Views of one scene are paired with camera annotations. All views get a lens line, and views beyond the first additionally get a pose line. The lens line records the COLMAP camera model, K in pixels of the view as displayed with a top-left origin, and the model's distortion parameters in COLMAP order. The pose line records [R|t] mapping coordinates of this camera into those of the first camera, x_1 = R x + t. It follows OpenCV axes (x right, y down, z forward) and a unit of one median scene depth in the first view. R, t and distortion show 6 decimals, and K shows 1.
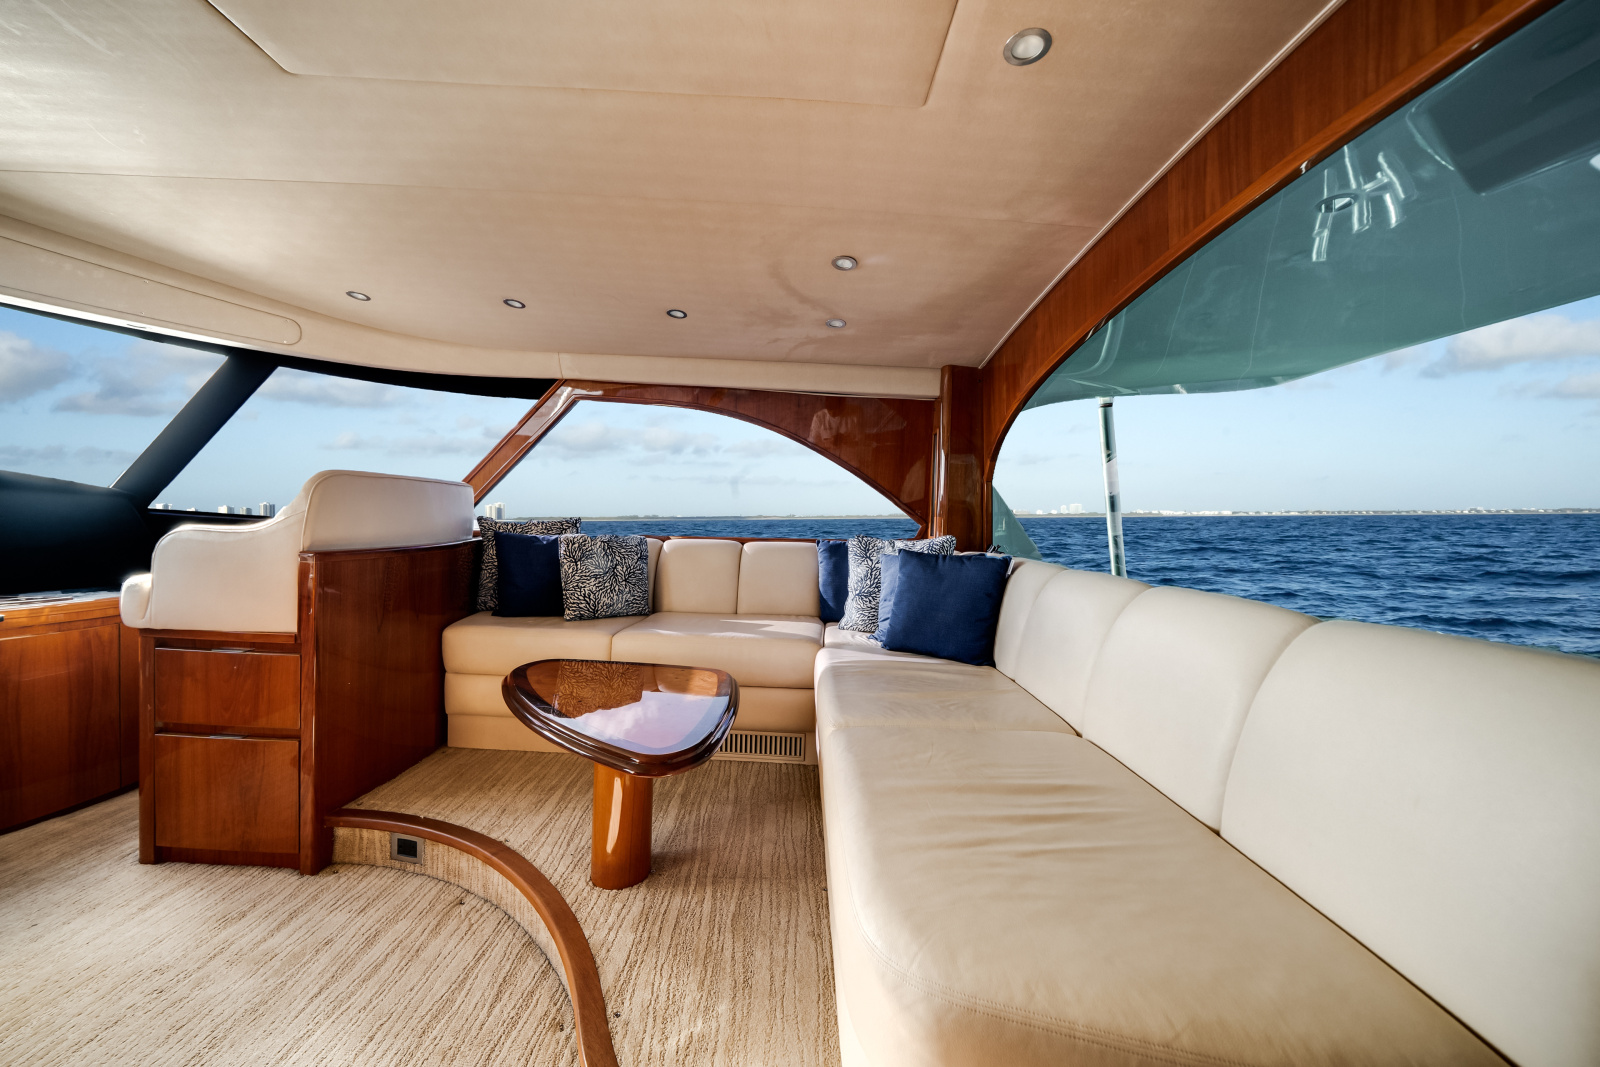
lens RADIAL K [[581.0, 0, 796.5], [0, 581.0, 535.1], [0, 0, 1]] dist [0.000345, 0.000013]
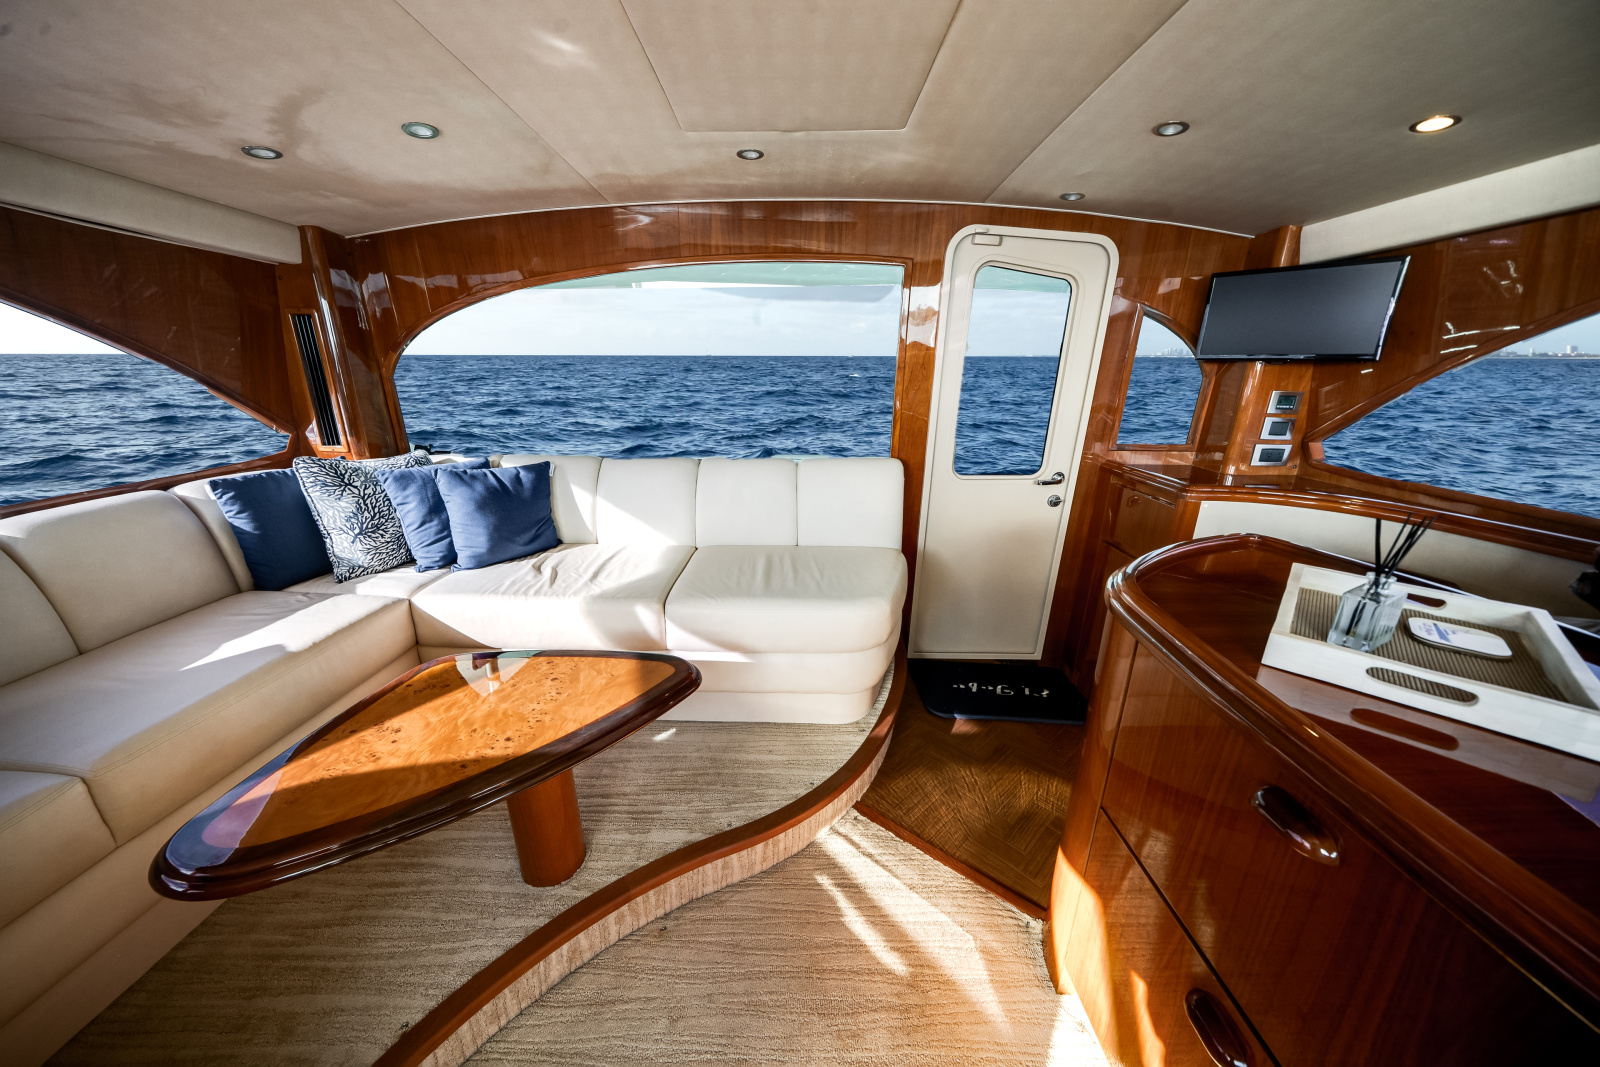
lens RADIAL K [[551.5, 0, 791.1], [0, 551.5, 535.6], [0, 0, 1]] dist [-0.001004, -0.000095]
pose [[0.019726, -0.331078, 0.943397, -0.773106], [0.013901, 0.943580, 0.330852, -0.180861], [-0.999709, 0.006588, 0.023216, 0.459939]]
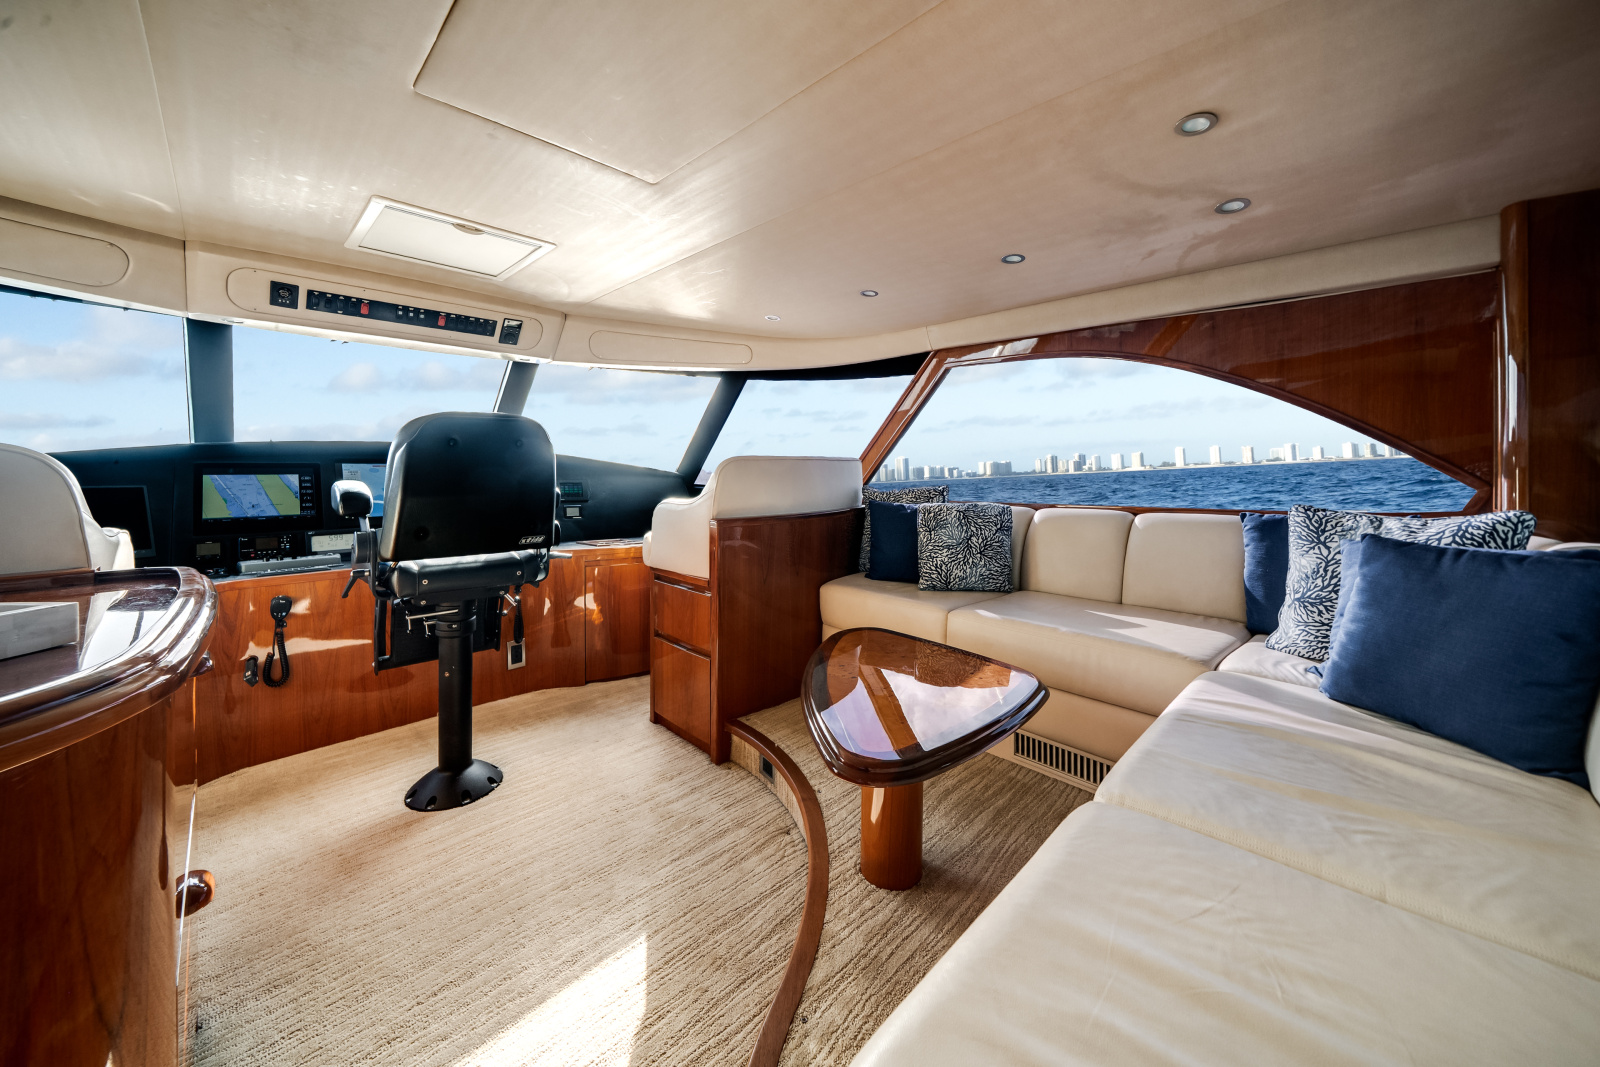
lens RADIAL K [[578.8, 0, 795.1], [0, 578.8, 474.0], [0, 0, 1]] dist [-0.000870, -0.000121]
pose [[0.702147, -0.029750, -0.711410, 0.219297], [0.005984, 0.999338, -0.035886, -0.023524], [0.712007, 0.020940, 0.701860, 0.169534]]
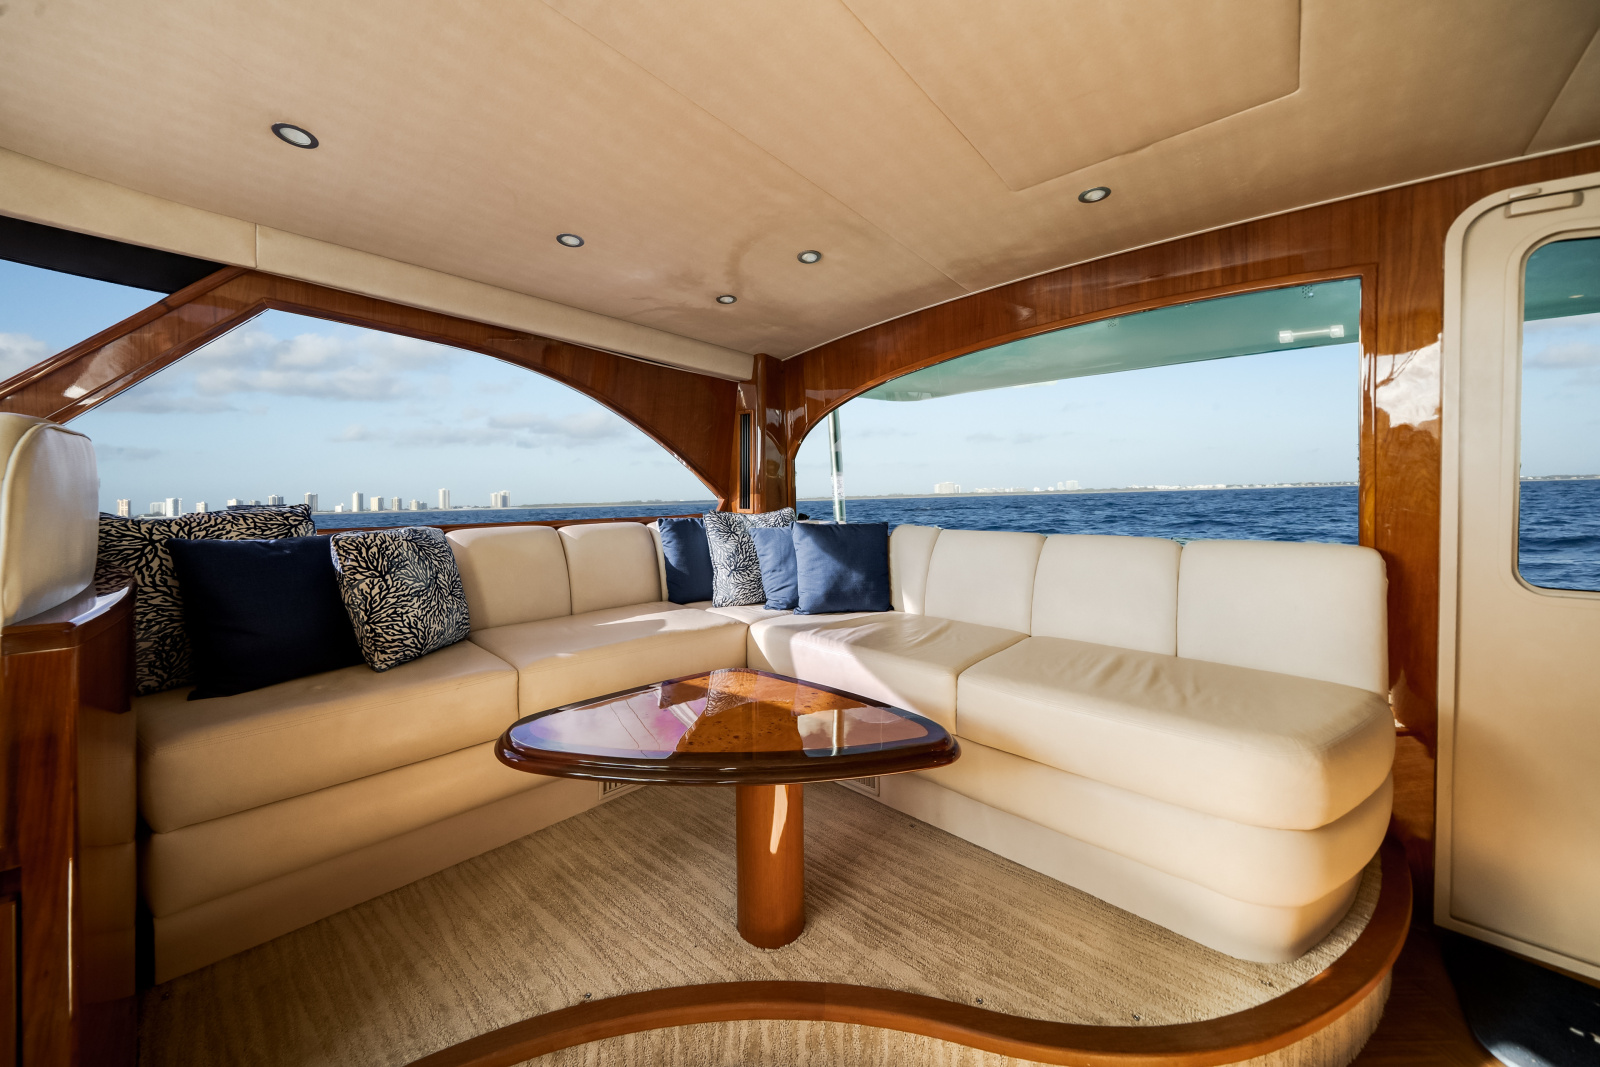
lens RADIAL K [[567.9, 0, 796.6], [0, 567.9, 495.2], [0, 0, 1]] dist [-0.000712, -0.000114]
pose [[0.667364, -0.030602, 0.744102, -0.692961], [0.033296, 0.999382, 0.011238, -0.044205], [-0.743987, 0.017276, 0.667971, 0.317722]]
